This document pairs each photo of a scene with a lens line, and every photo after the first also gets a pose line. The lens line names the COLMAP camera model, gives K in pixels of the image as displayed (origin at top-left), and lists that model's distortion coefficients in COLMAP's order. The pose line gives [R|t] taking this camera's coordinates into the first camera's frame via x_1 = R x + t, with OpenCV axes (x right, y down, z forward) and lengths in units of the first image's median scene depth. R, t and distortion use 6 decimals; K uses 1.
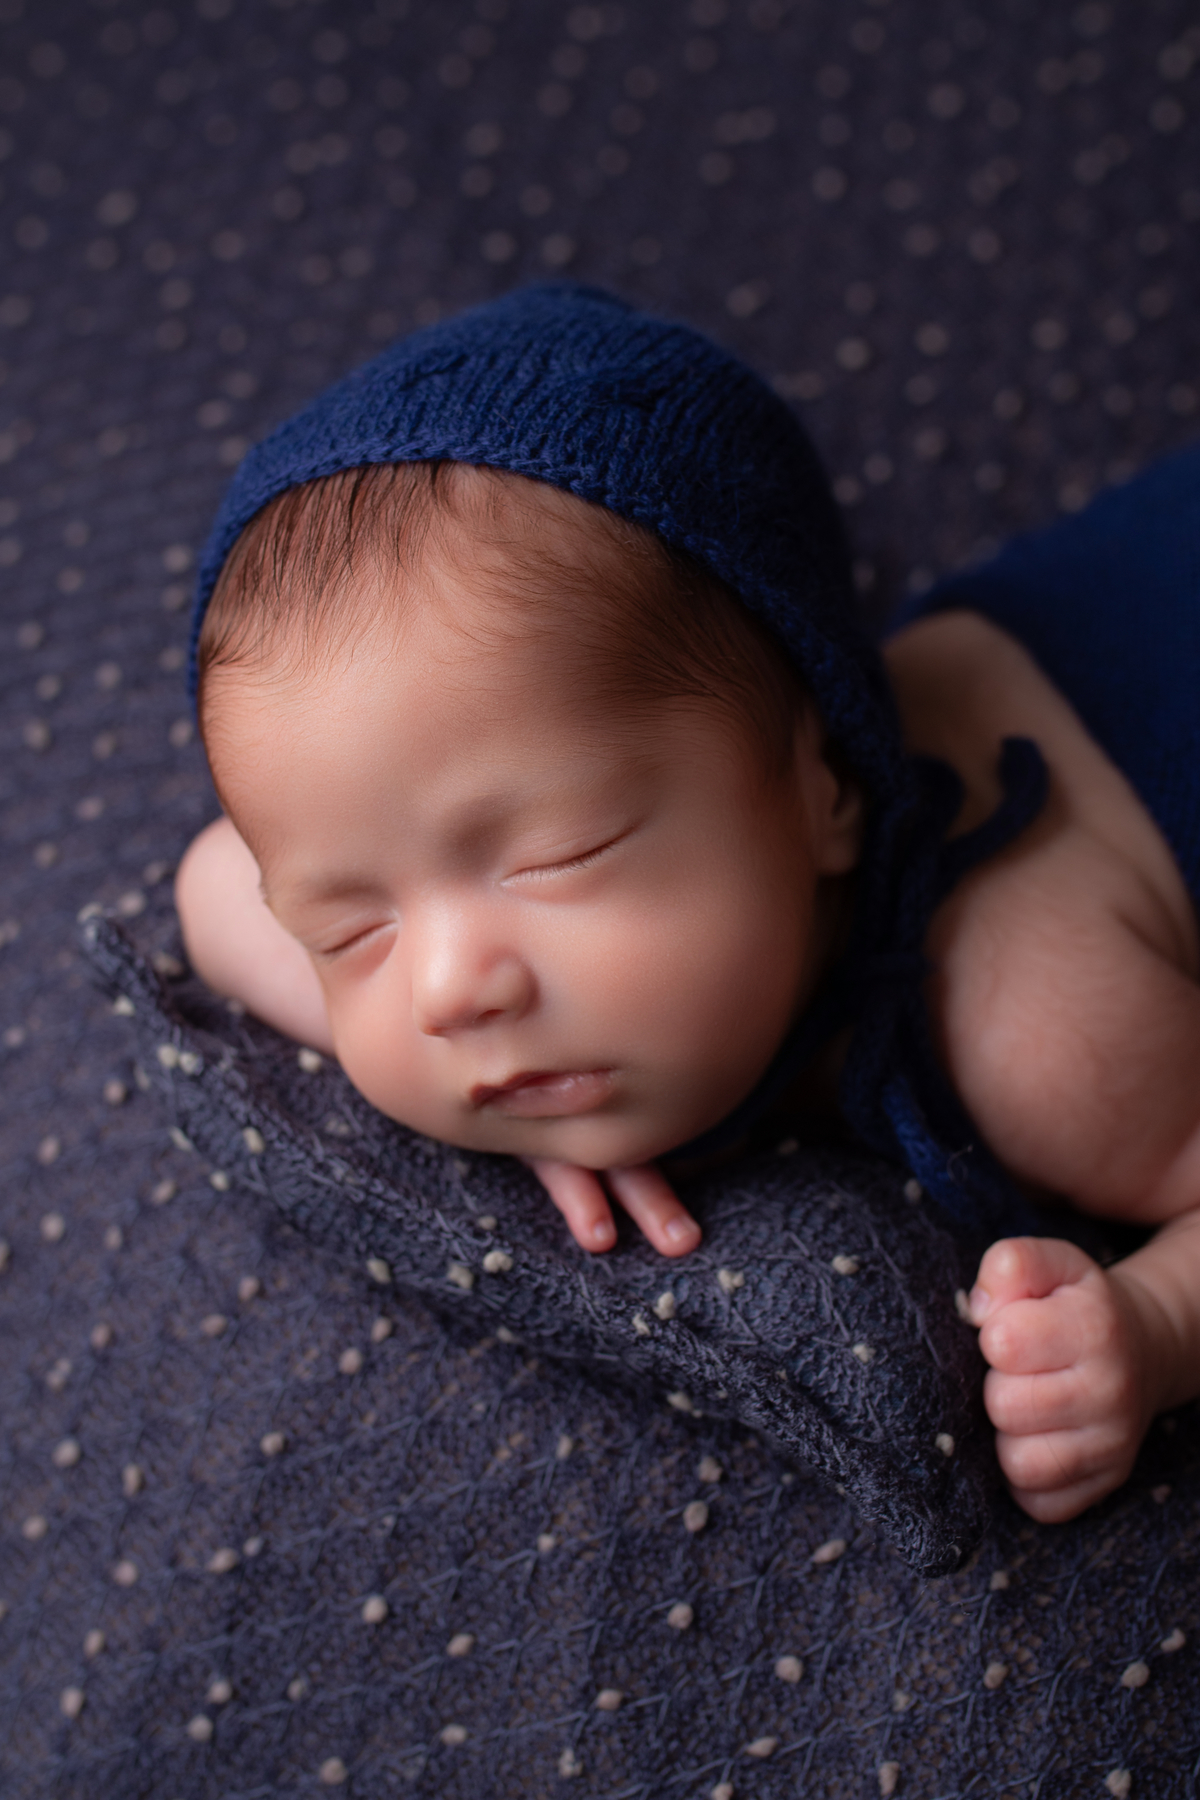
lens RADIAL K [[2846.8, 0, 587.9], [0, 2846.8, 974.4], [0, 0, 1]] dist [-0.044103, -0.069883]
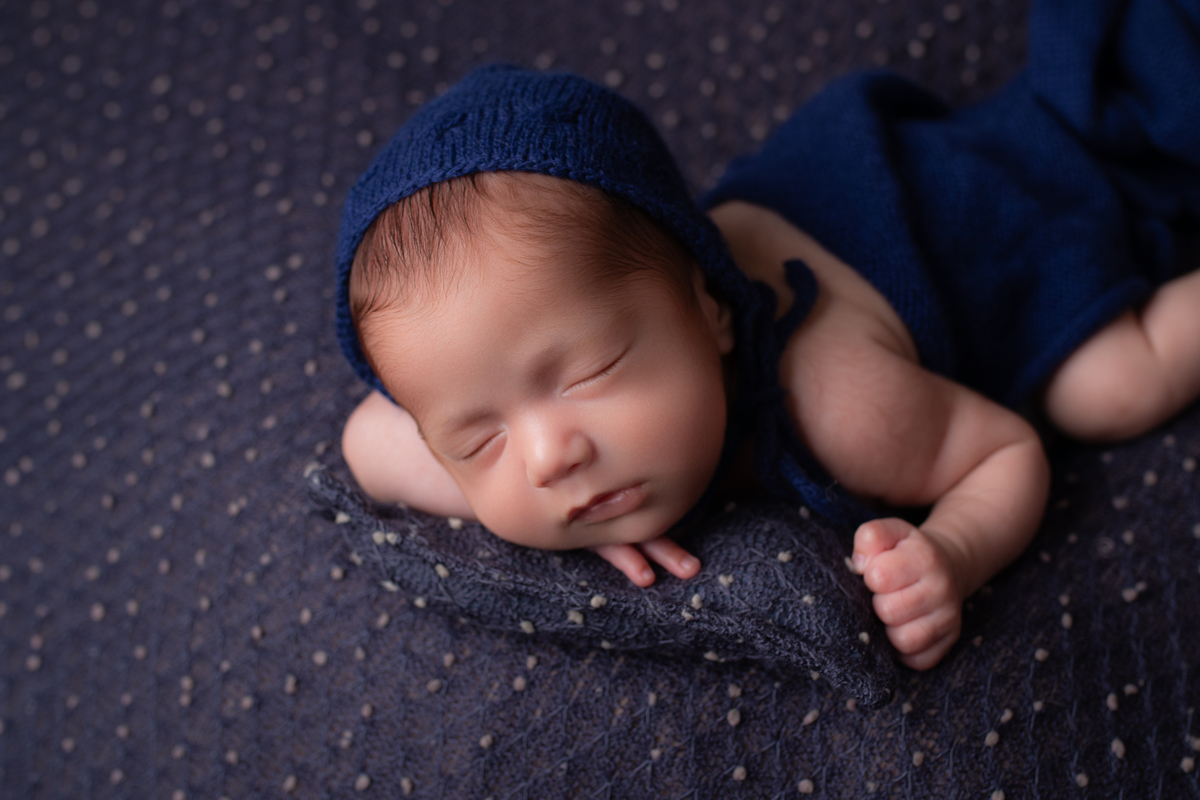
lens RADIAL K [[1897.9, 0, 600.0], [0, 1897.9, 400.0], [0, 0, 1]] dist [-0.044103, -0.069883]
pose [[0.966008, -0.225098, 0.127123, -0.150643], [0.232269, 0.971631, -0.044540, 0.030715], [-0.113491, 0.072552, 0.990887, -0.185069]]
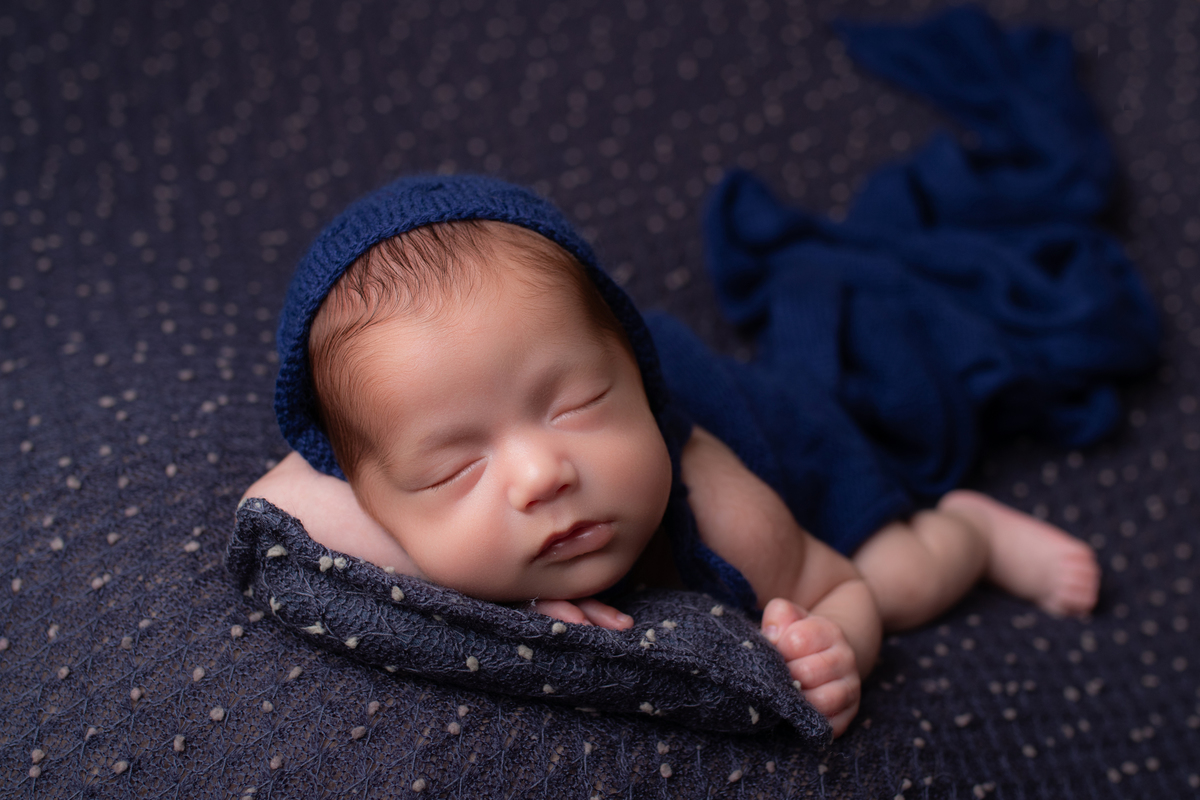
lens RADIAL K [[1866.9, 0, 600.0], [0, 1866.9, 400.0], [0, 0, 1]] dist [0.346324, -3.133248]
pose [[0.840526, -0.014242, 0.541584, -0.644562], [0.223455, 0.919778, -0.322609, 0.352849], [-0.493542, 0.392181, 0.776280, 0.001533]]
